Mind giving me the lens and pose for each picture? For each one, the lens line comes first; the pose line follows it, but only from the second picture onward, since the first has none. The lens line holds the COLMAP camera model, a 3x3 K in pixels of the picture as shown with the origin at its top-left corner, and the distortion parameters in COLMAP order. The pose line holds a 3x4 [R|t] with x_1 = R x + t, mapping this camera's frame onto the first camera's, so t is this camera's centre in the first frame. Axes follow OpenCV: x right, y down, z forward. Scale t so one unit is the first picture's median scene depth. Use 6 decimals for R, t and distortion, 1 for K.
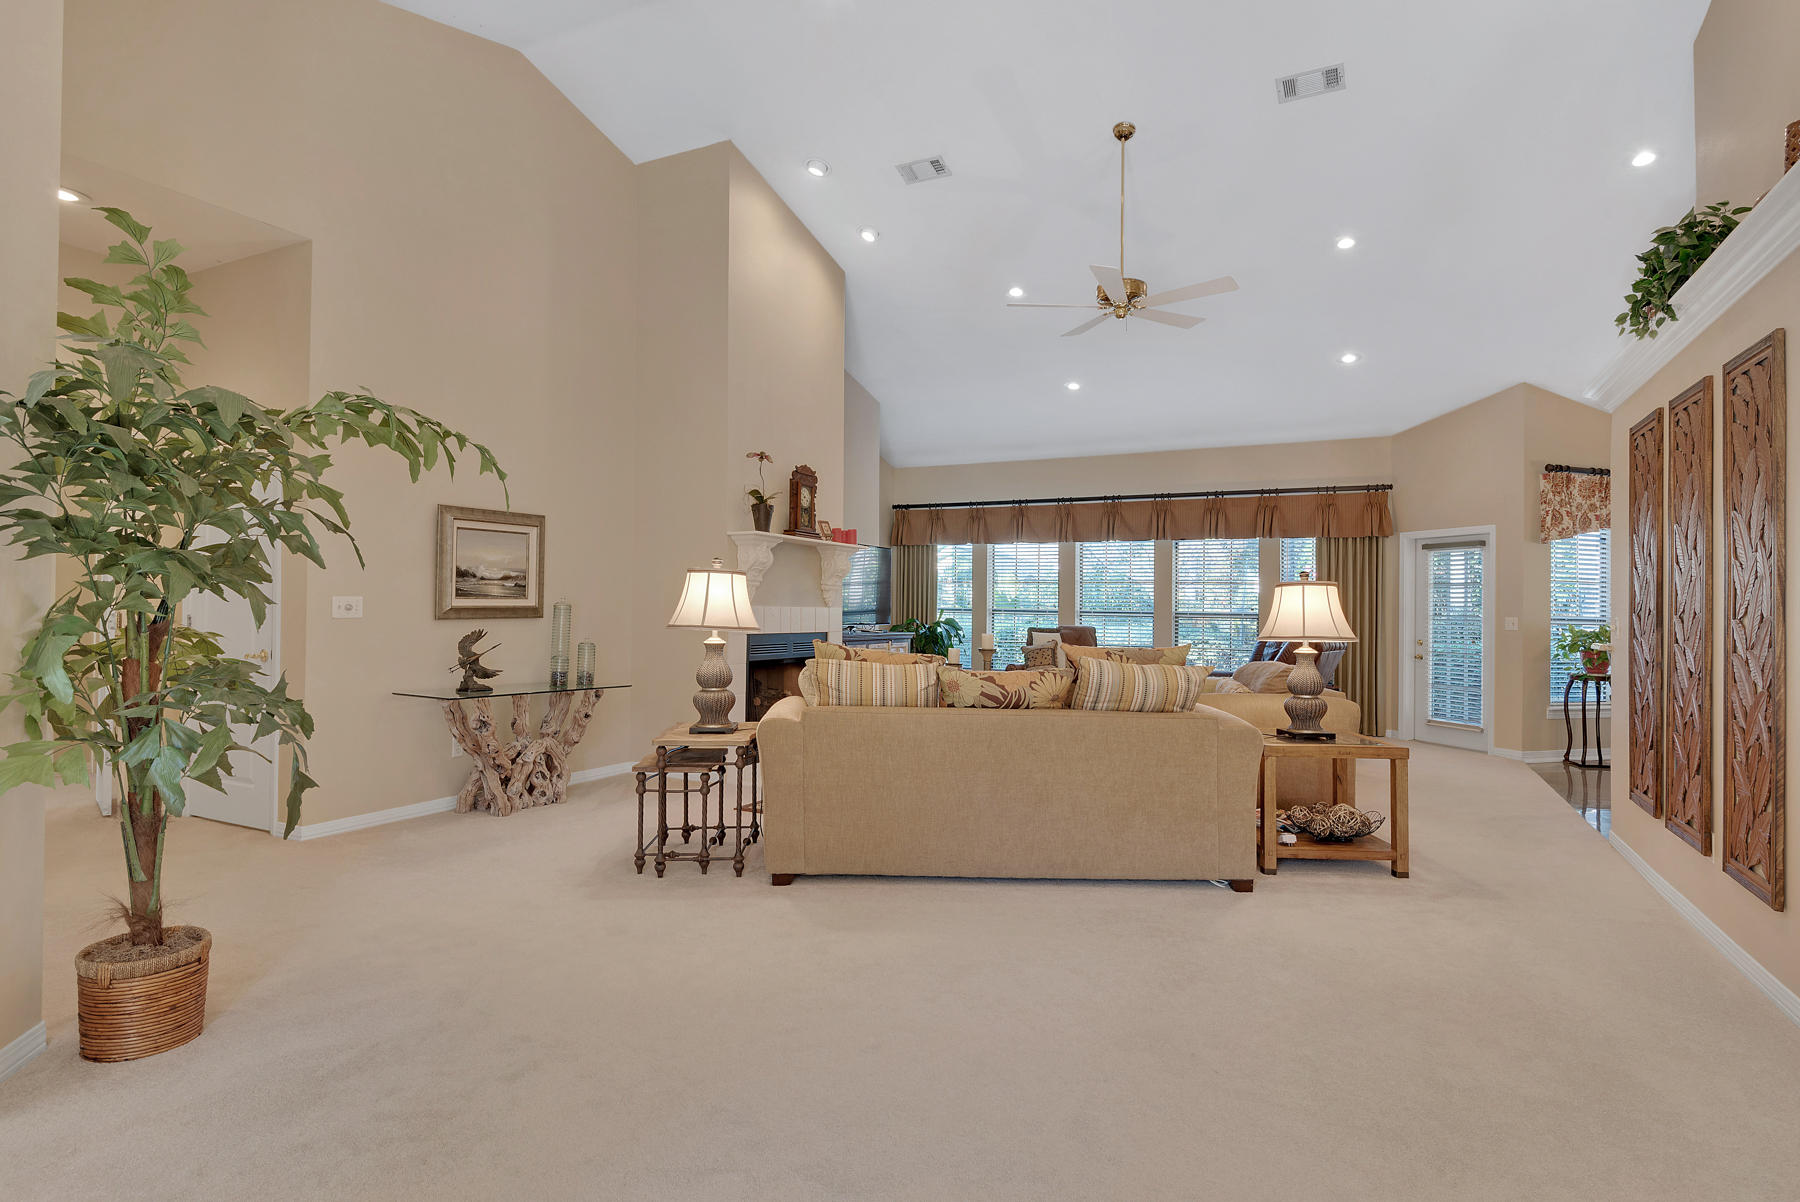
lens RADIAL K [[902.7, 0, 898.7], [0, 902.7, 586.0], [0, 0, 1]] dist [0.007348, 0.000076]
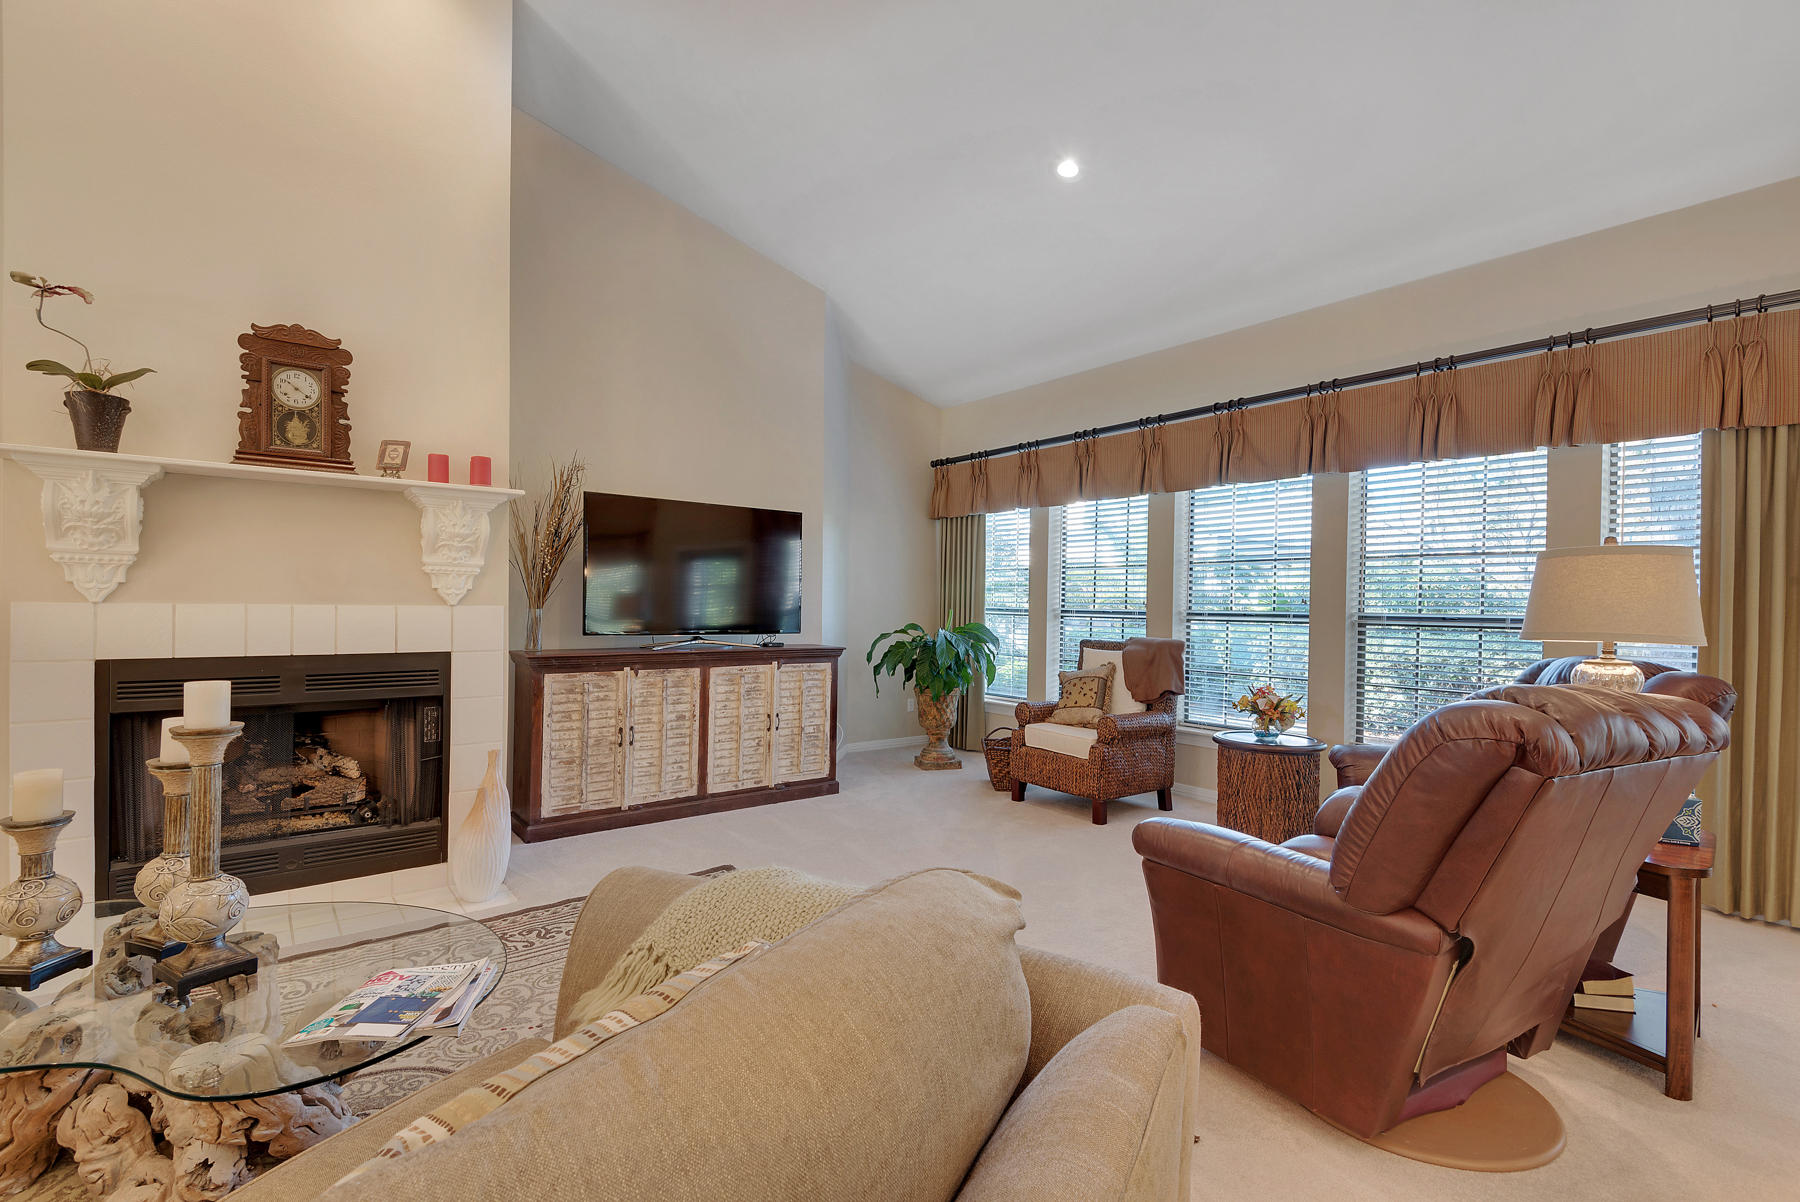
lens RADIAL K [[794.2, 0, 909.9], [0, 794.2, 616.3], [0, 0, 1]] dist [0.022778, -0.013788]
pose [[0.912172, 0.003450, -0.409793, 0.380456], [0.011478, 0.999357, 0.033964, 0.016982], [0.409647, -0.035684, 0.911546, 0.698254]]
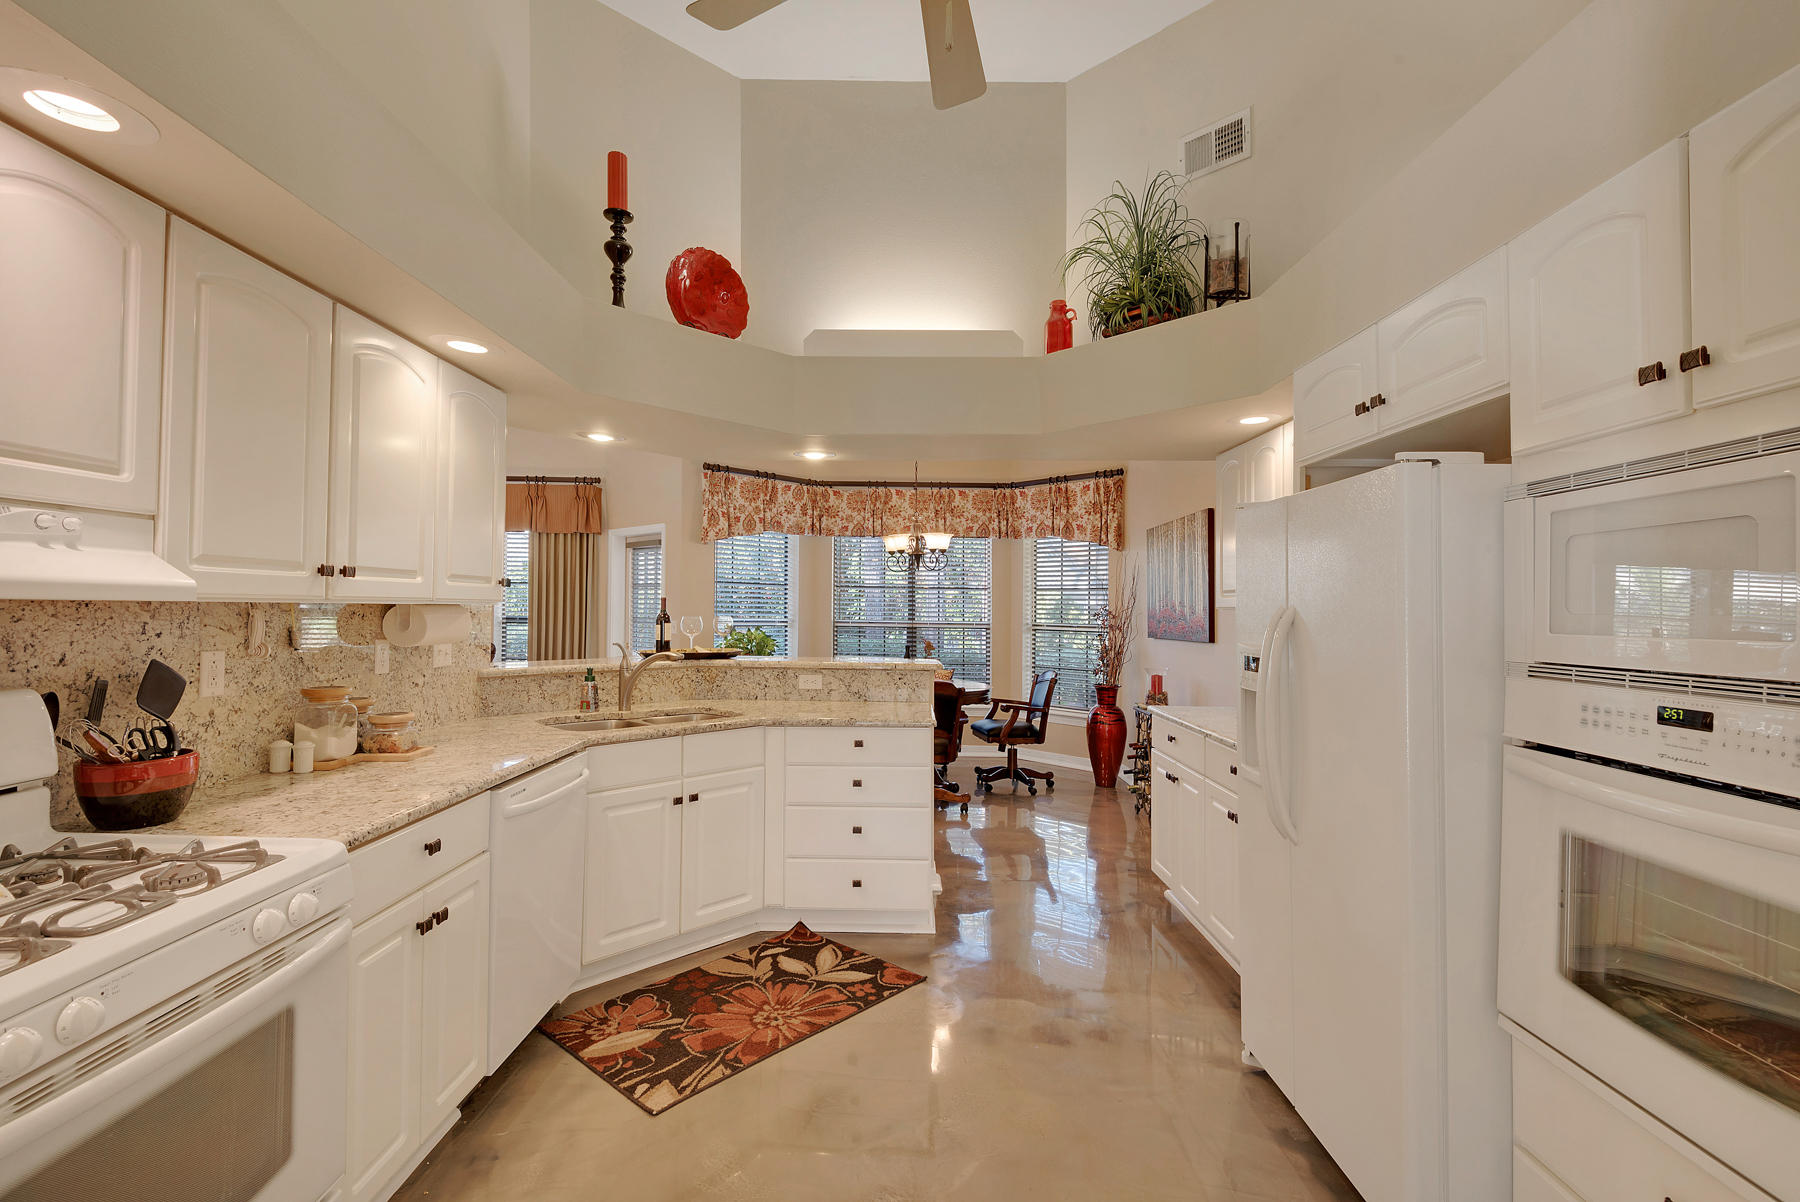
lens RADIAL K [[794.2, 0, 908.2], [0, 794.2, 586.9], [0, 0, 1]] dist [0.022778, -0.013788]
pose [[0.891351, 0.001121, 0.453312, 0.591081], [-0.005367, 0.999953, 0.008081, -0.011132], [-0.453281, -0.009636, 0.891315, 0.163922]]
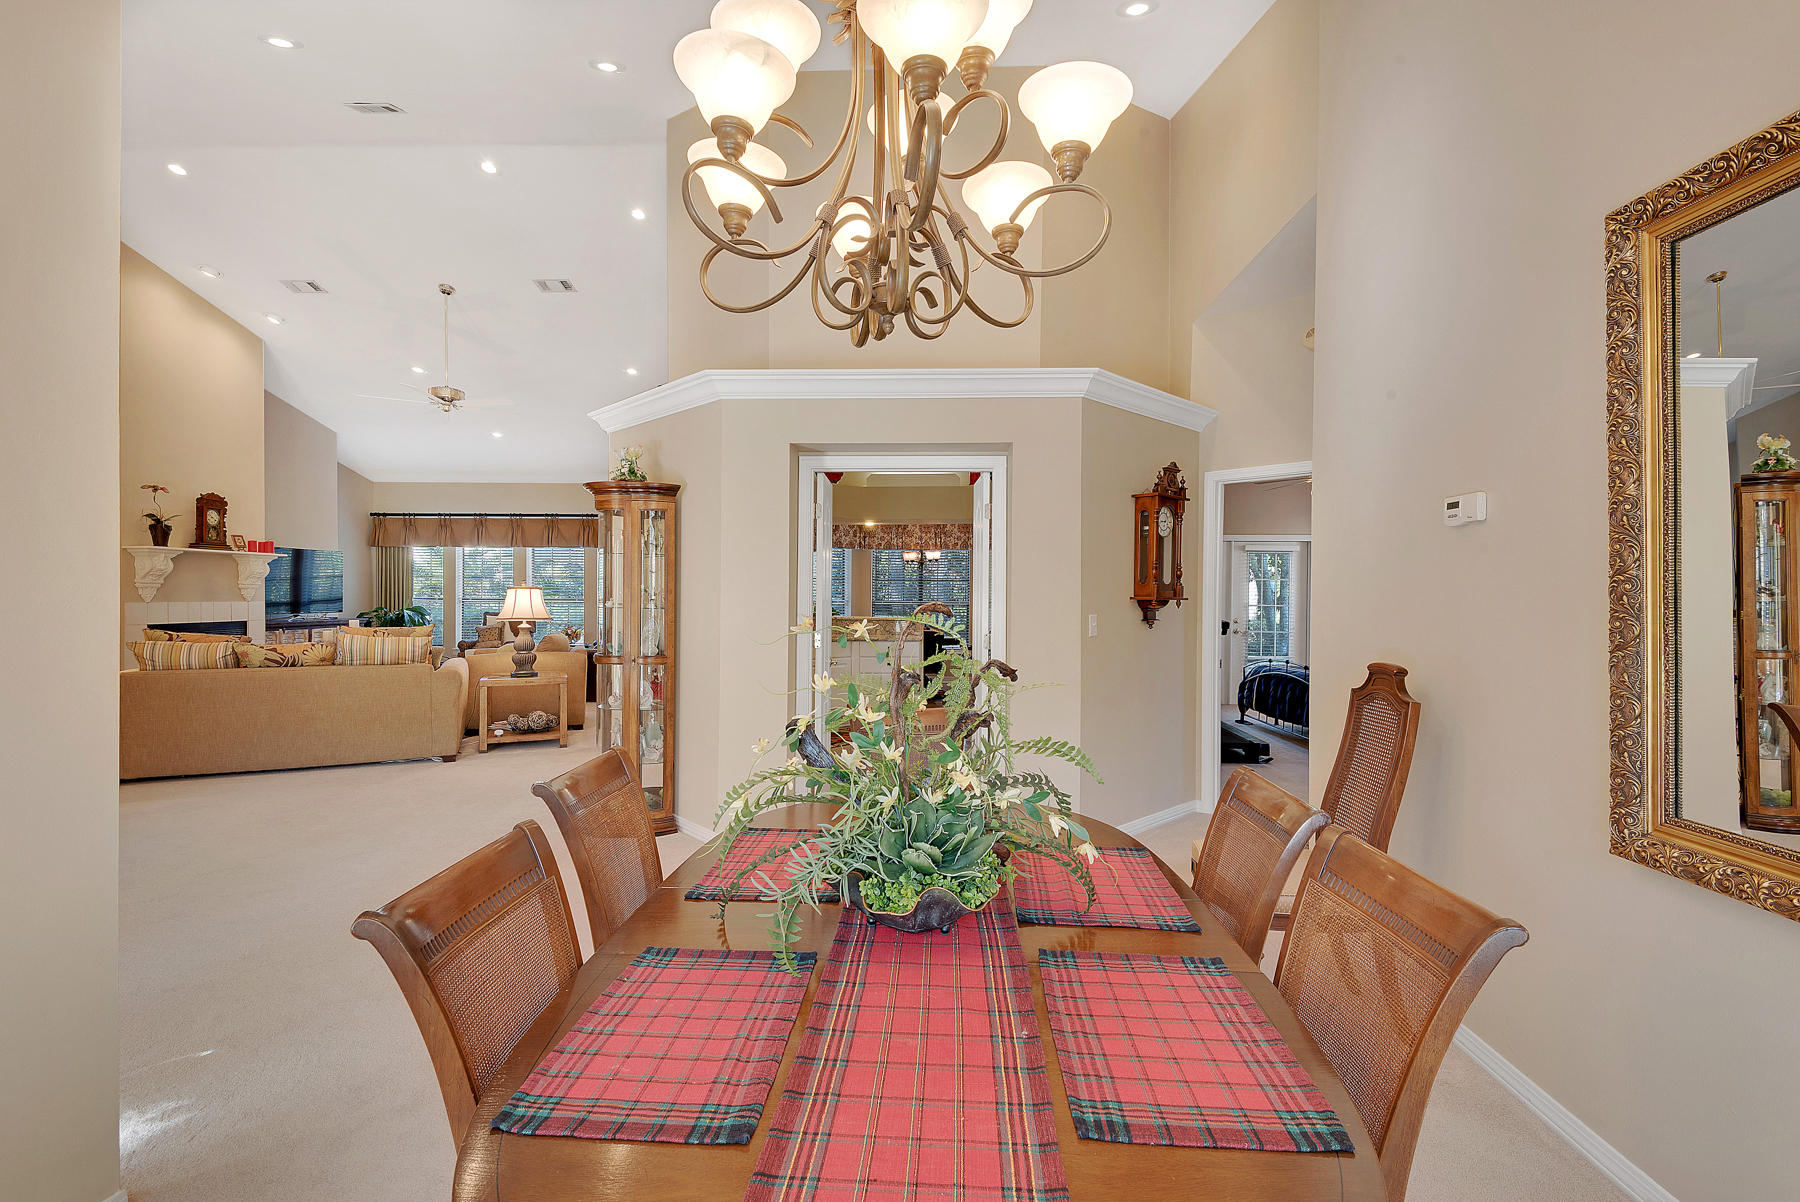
lens RADIAL K [[794.2, 0, 891.3], [0, 794.2, 593.9], [0, 0, 1]] dist [0.022778, -0.013788]
pose [[0.906248, -0.012156, 0.422572, 0.282575], [-0.001456, 0.999491, 0.031874, -0.026096], [-0.422744, -0.029501, 0.905769, -0.446078]]
